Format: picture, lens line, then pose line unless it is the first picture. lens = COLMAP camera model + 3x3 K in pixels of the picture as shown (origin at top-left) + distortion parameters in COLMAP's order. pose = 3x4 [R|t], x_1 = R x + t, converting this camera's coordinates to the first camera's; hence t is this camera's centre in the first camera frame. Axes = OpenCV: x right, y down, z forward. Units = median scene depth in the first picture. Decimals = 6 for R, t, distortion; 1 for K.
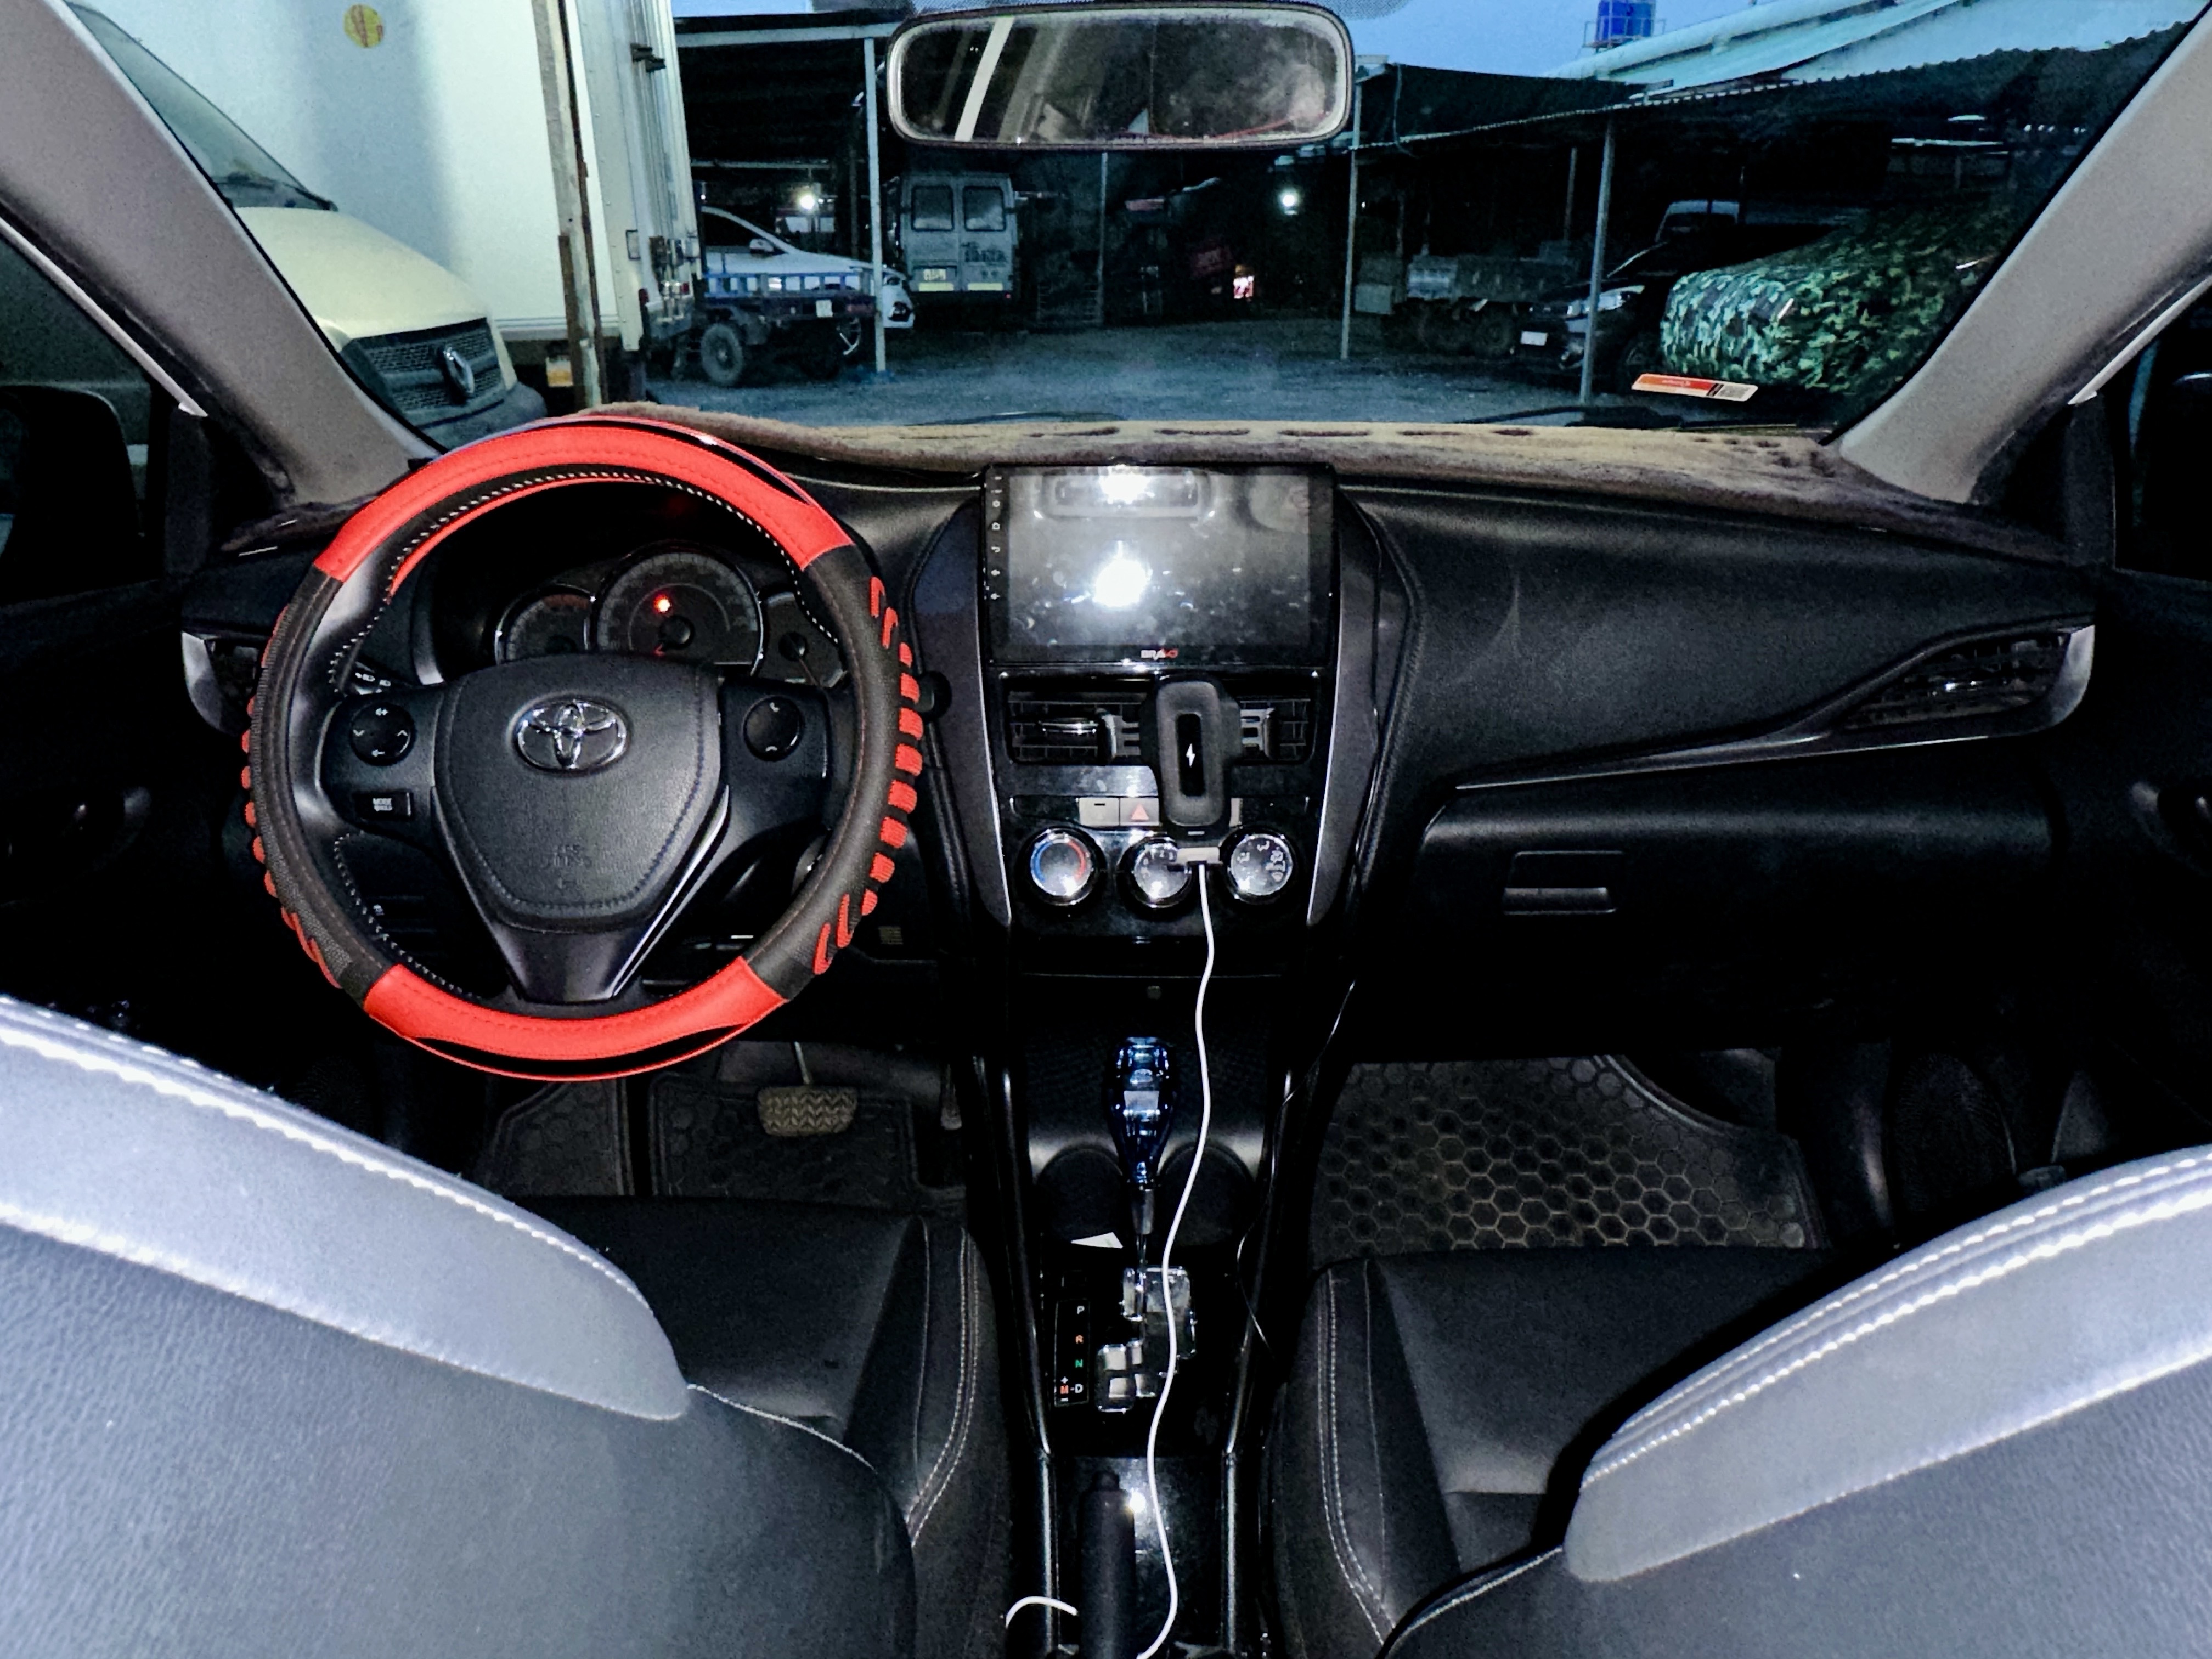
lens RADIAL K [[1501.2, 0, 1106.0], [0, 1501.2, 829.5], [0, 0, 1]] dist [0.000991, 0.001880]
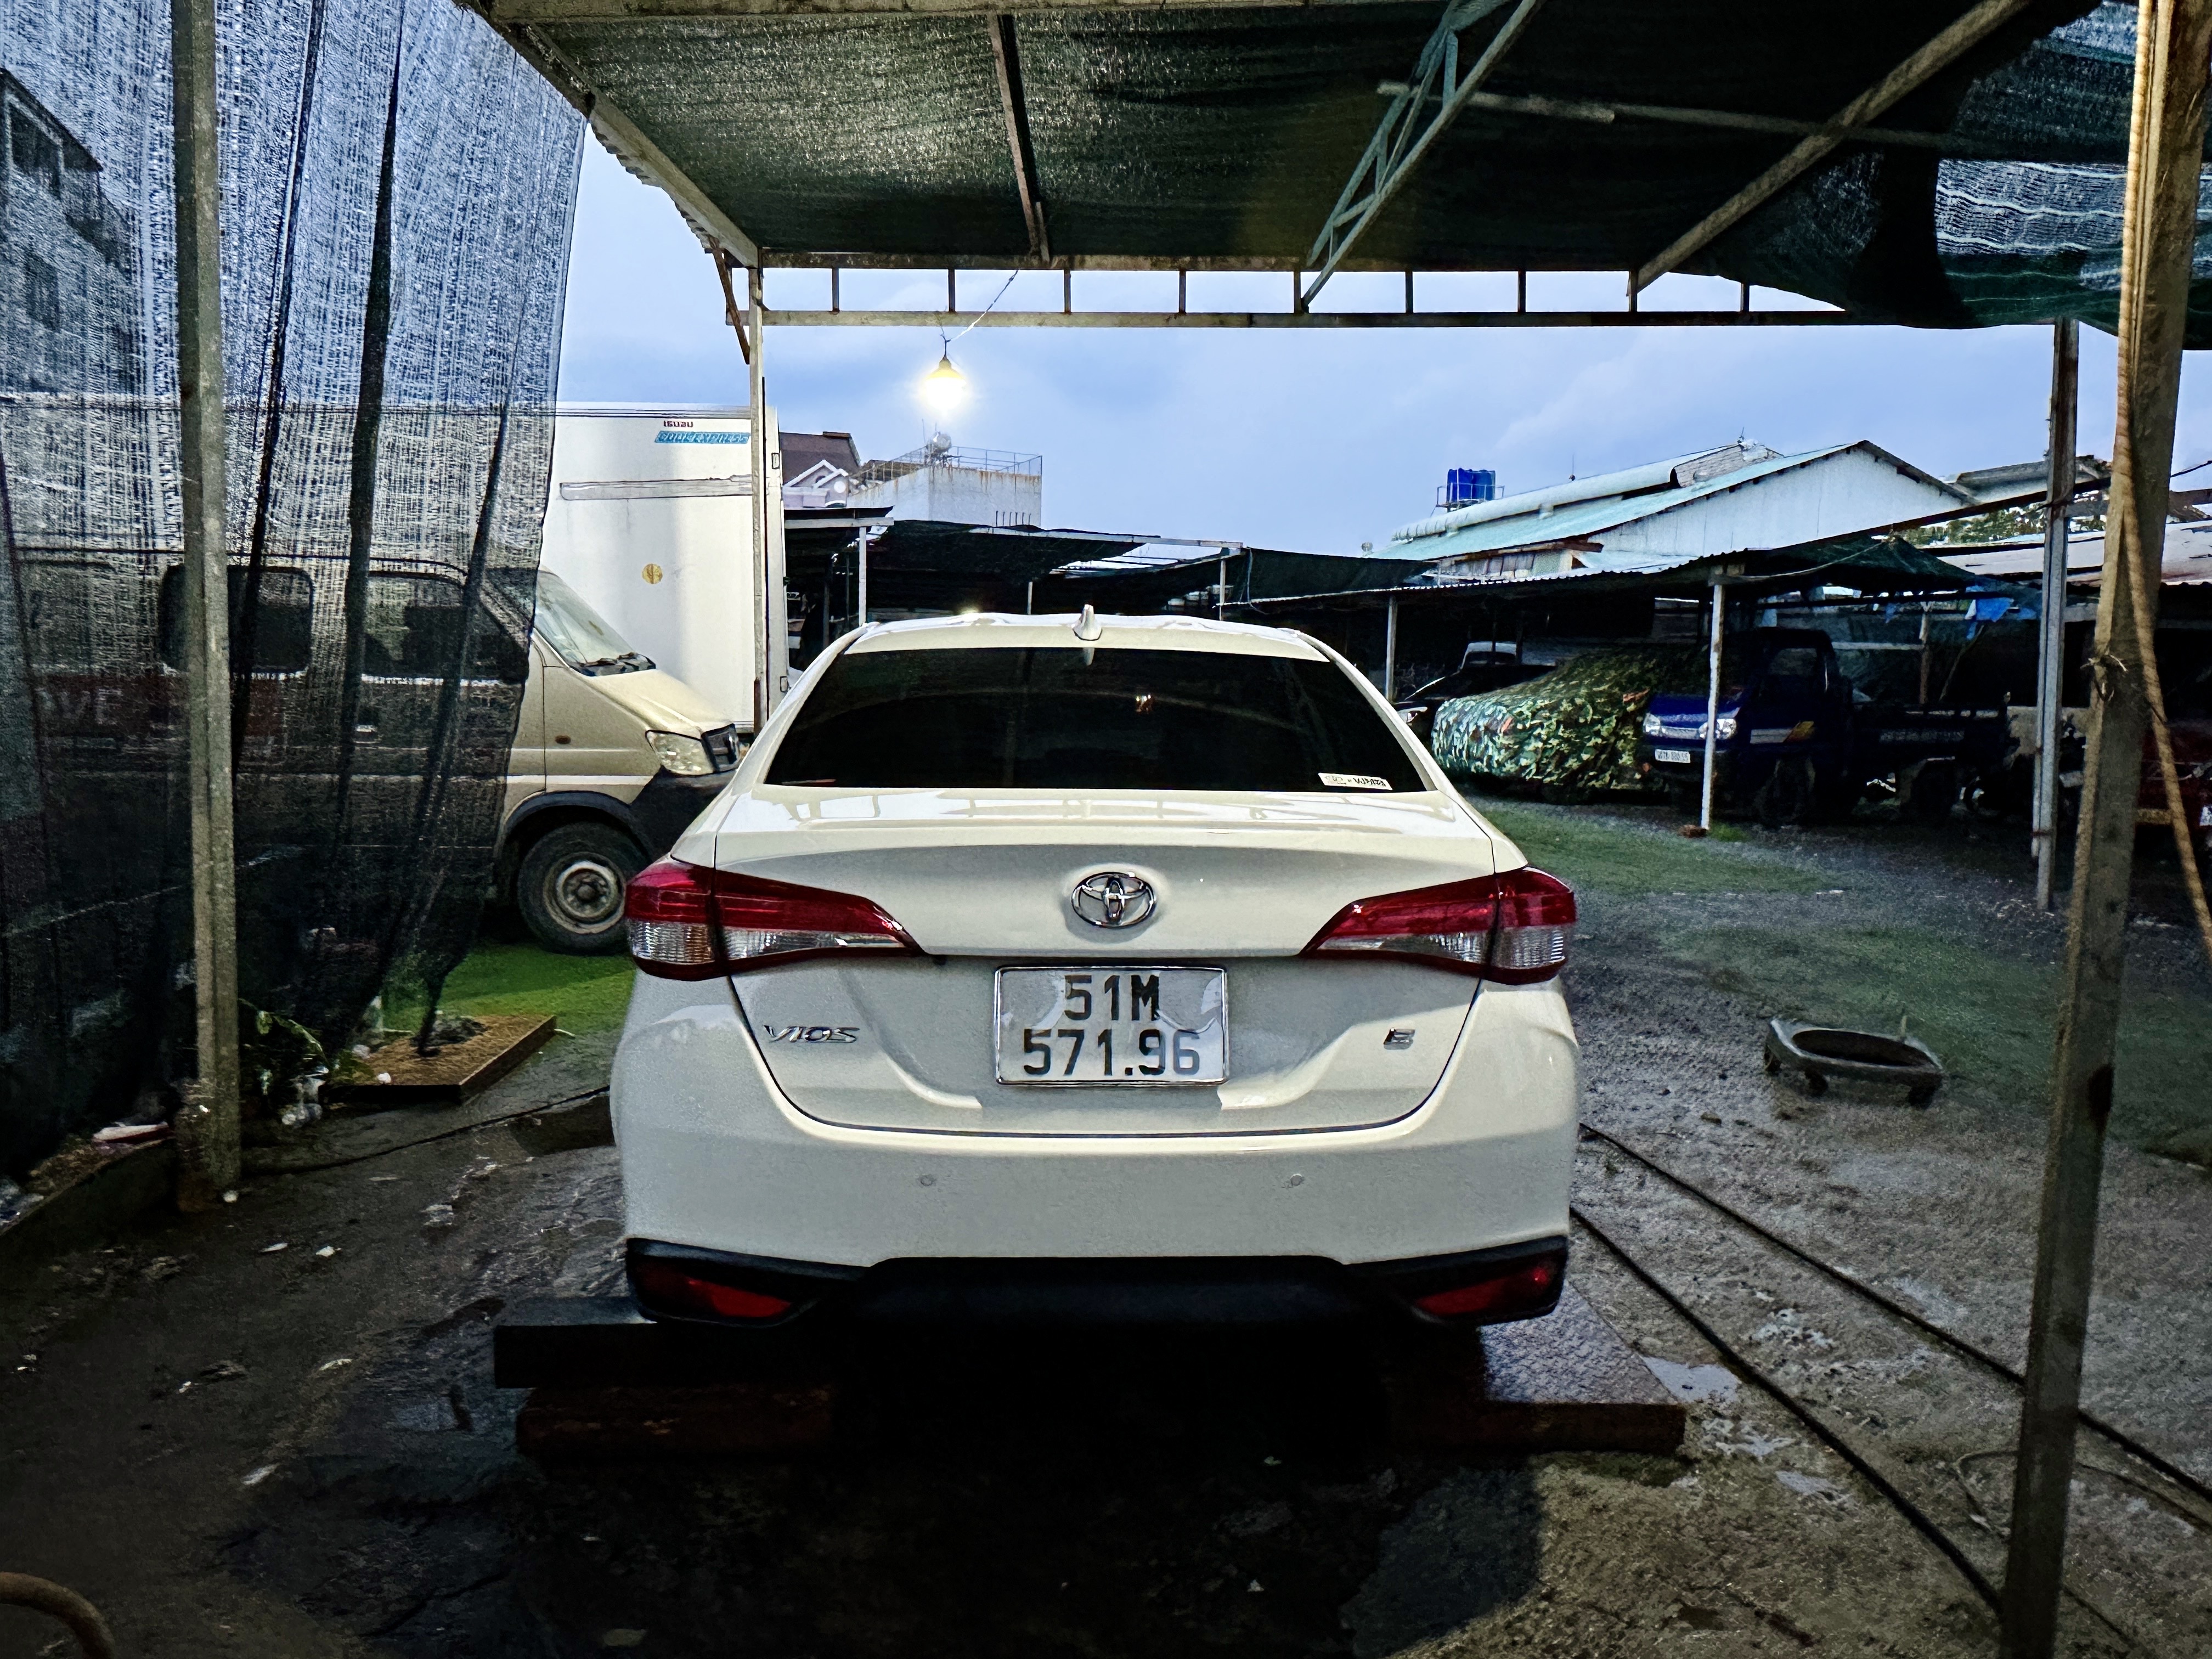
lens RADIAL K [[1501.2, 0, 1106.0], [0, 1501.2, 829.5], [0, 0, 1]] dist [0.000991, 0.001880]
pose [[0.998007, 0.010026, 0.062308, -0.009322], [0.006330, 0.966421, -0.256888, 0.106886], [-0.062792, 0.256770, 0.964431, -0.305739]]
